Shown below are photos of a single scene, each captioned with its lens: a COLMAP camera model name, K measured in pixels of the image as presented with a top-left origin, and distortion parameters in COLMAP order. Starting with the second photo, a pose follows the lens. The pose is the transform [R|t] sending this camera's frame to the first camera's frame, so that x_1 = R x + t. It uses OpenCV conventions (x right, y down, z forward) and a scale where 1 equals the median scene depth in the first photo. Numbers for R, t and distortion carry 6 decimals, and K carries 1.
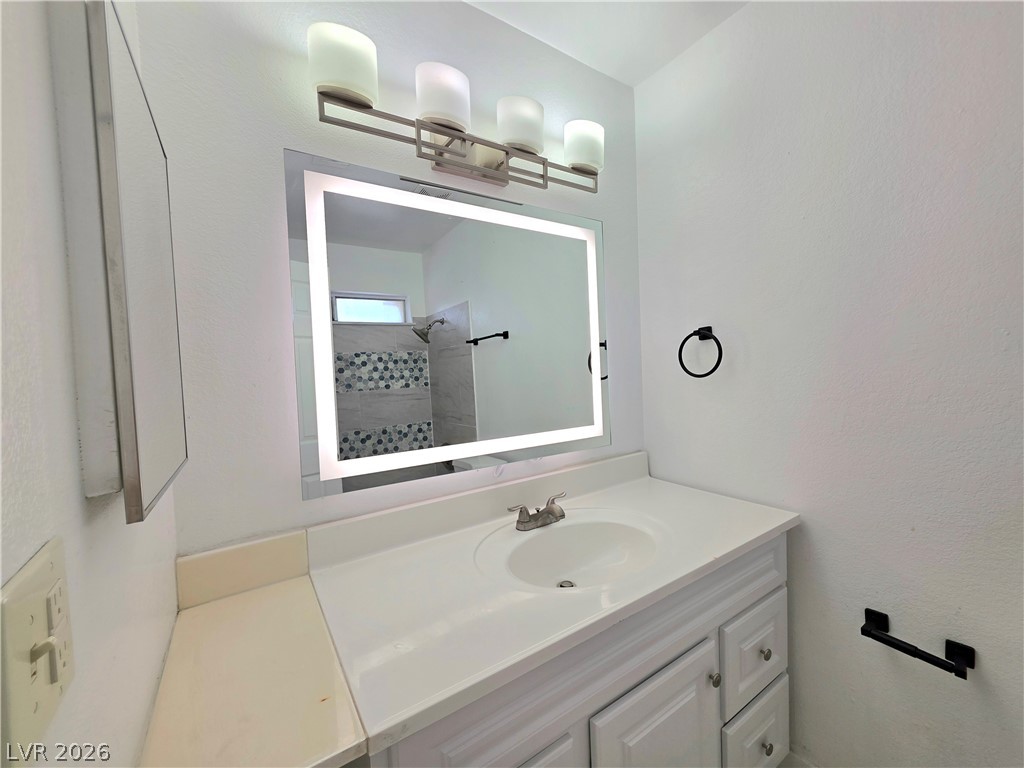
lens RADIAL K [[411.1, 0, 511.1], [0, 411.1, 386.4], [0, 0, 1]] dist [0.001673, 0.000064]
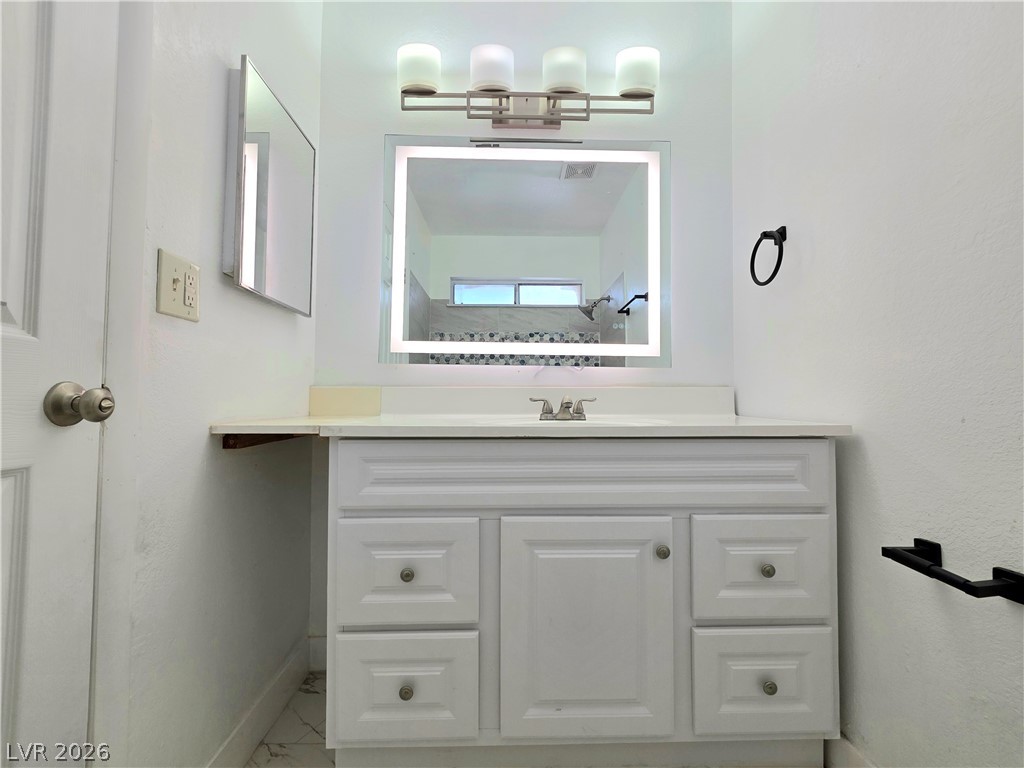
lens RADIAL K [[455.1, 0, 511.8], [0, 455.1, 387.1], [0, 0, 1]] dist [0.001380, 0.000434]
pose [[0.849402, 0.032255, -0.526760, 0.583233], [-0.063580, 0.997115, -0.041468, 0.304012], [0.523902, 0.068715, 0.849002, -0.103849]]
